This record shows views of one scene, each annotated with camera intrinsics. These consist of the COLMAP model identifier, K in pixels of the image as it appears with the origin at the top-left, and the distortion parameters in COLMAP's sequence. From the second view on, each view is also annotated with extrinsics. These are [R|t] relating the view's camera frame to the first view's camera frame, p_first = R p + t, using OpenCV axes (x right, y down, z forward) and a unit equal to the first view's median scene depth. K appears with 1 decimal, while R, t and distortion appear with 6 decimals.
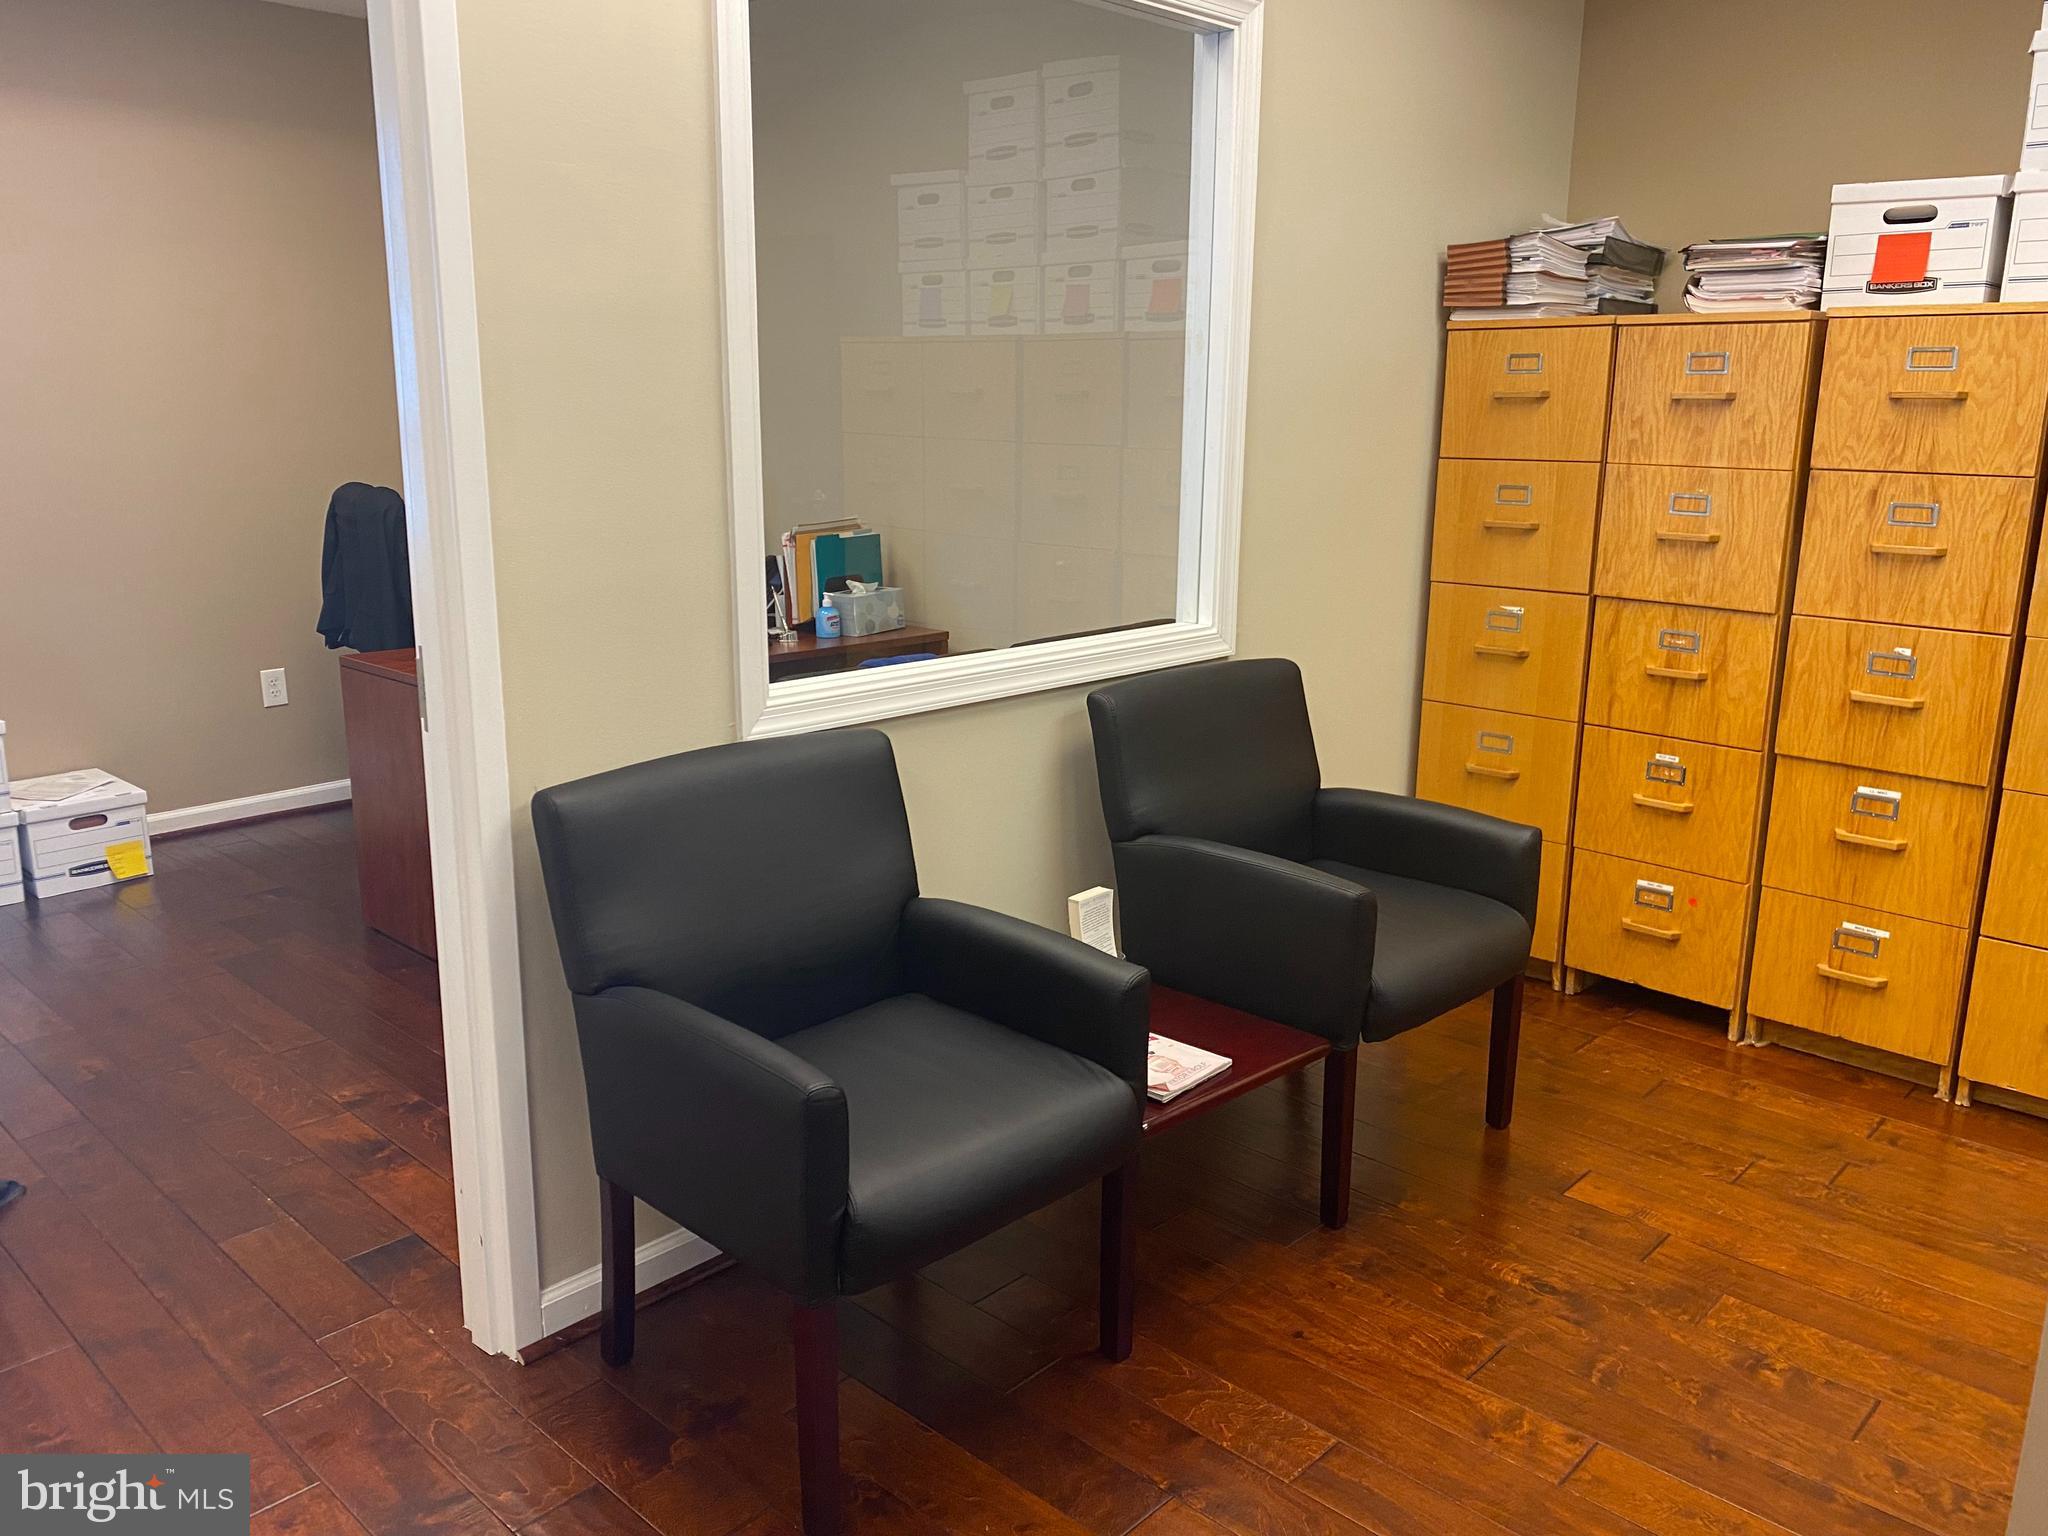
lens RADIAL K [[1566.2, 0, 1048.2], [0, 1566.2, 741.8], [0, 0, 1]] dist [0.061449, -0.065369]
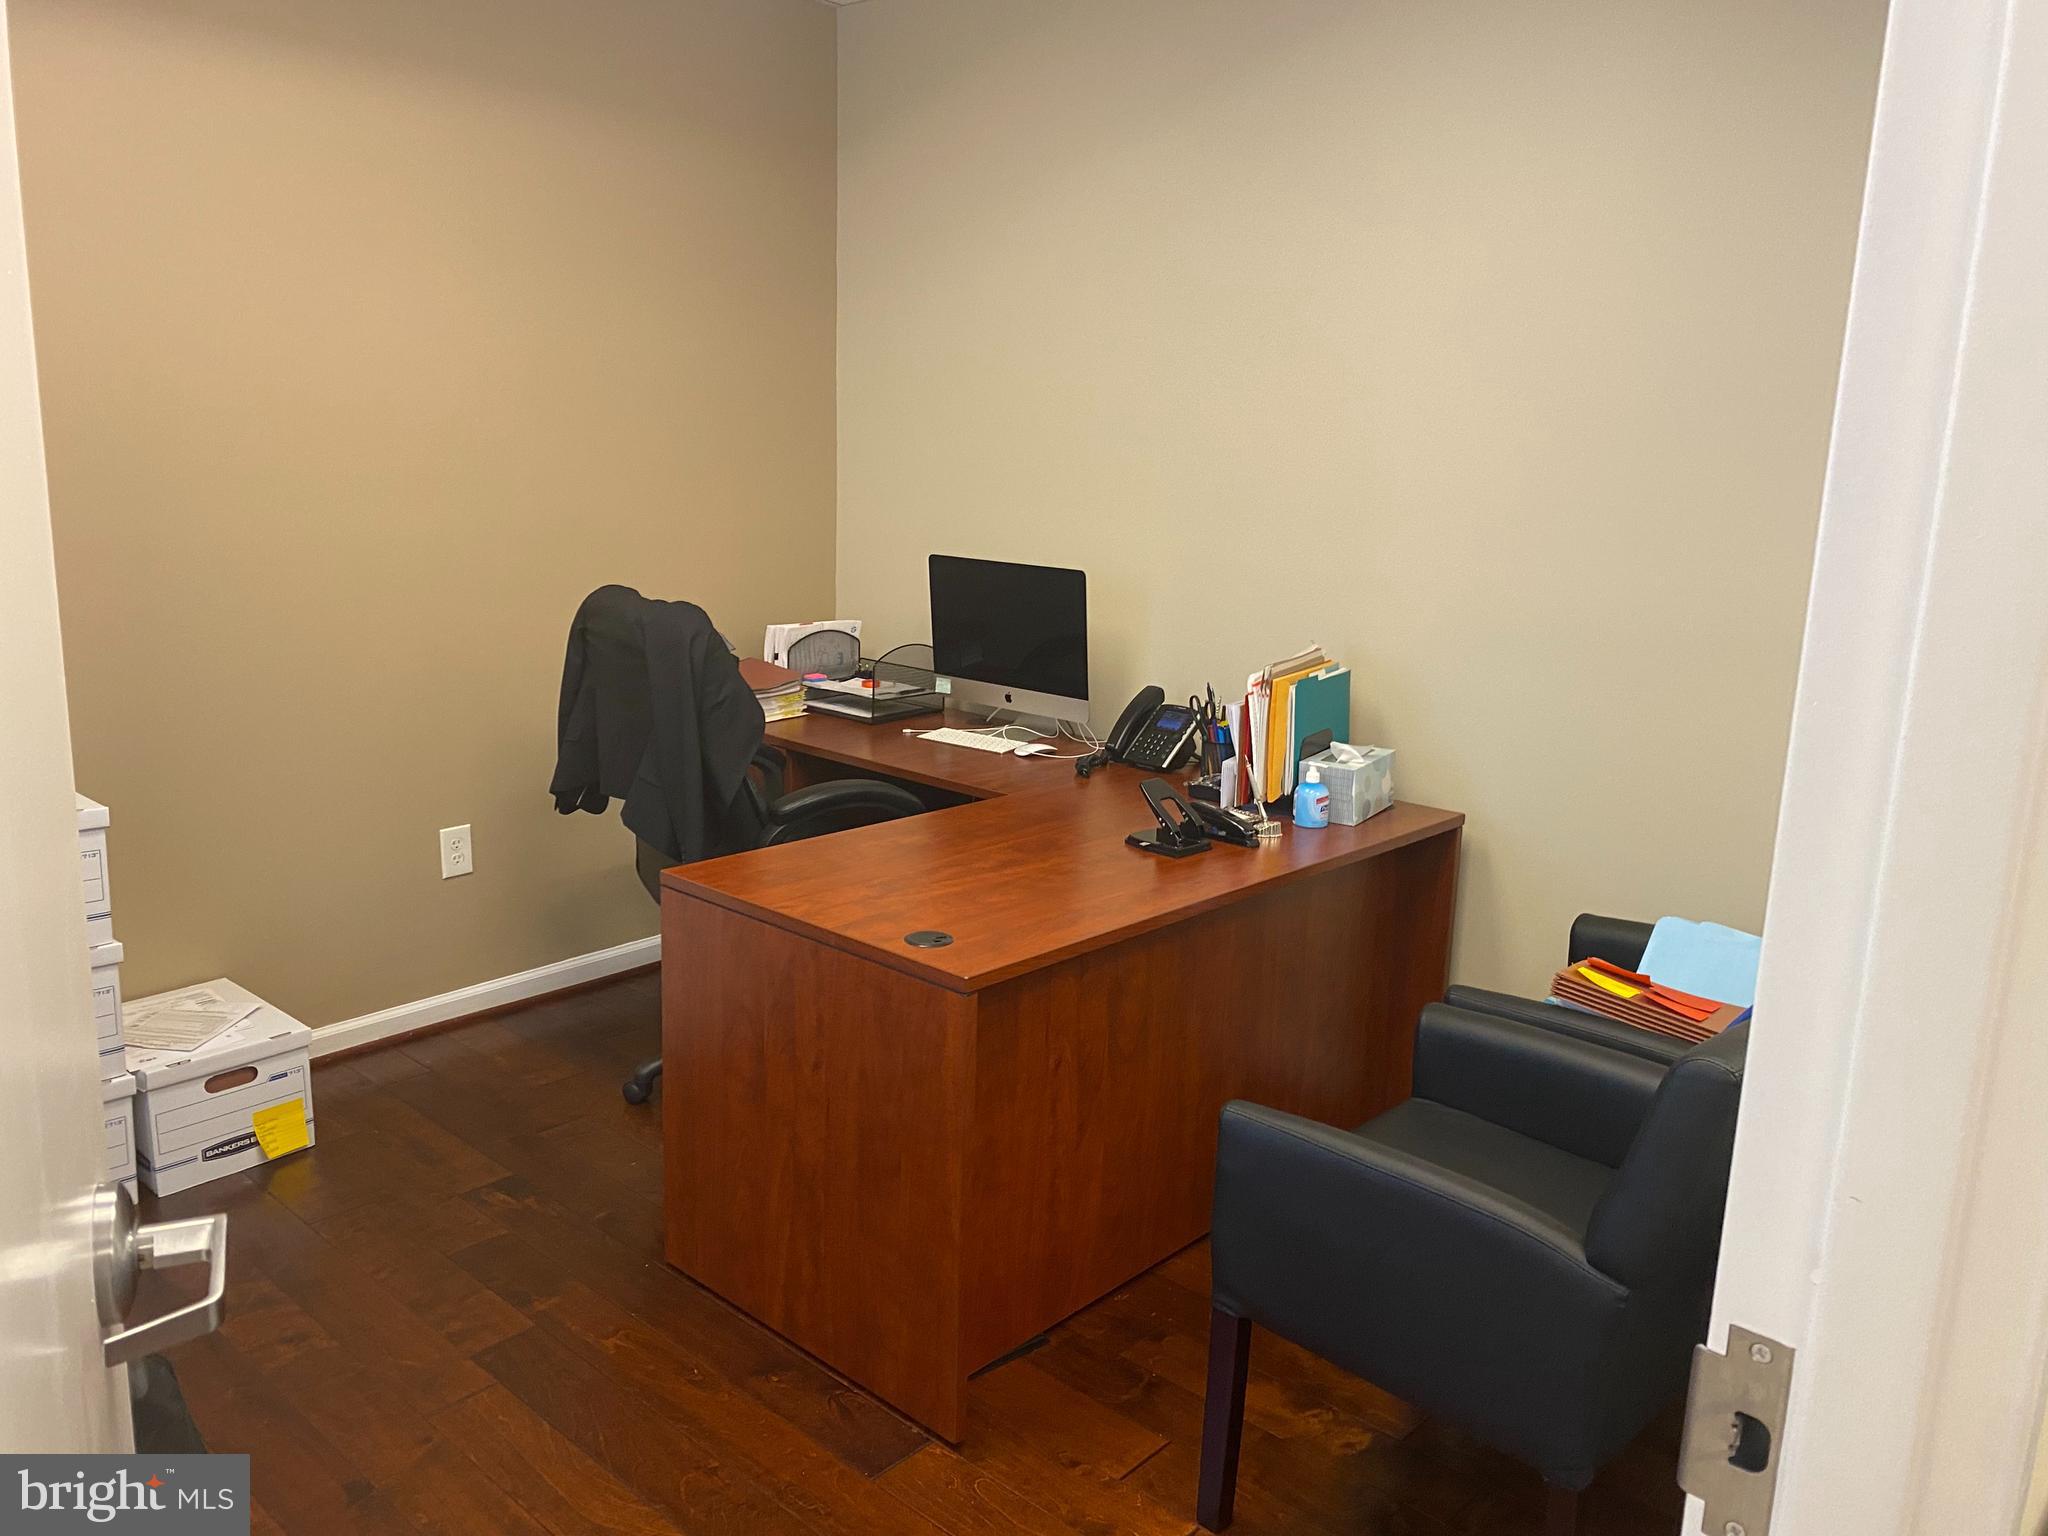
lens RADIAL K [[1564.1, 0, 1023.8], [0, 1564.1, 724.3], [0, 0, 1]] dist [0.008782, 0.000835]
pose [[0.999592, 0.017787, 0.022336, -0.405254], [-0.017370, 0.999674, -0.018728, -0.138177], [-0.022662, 0.018333, 0.999575, 0.452485]]
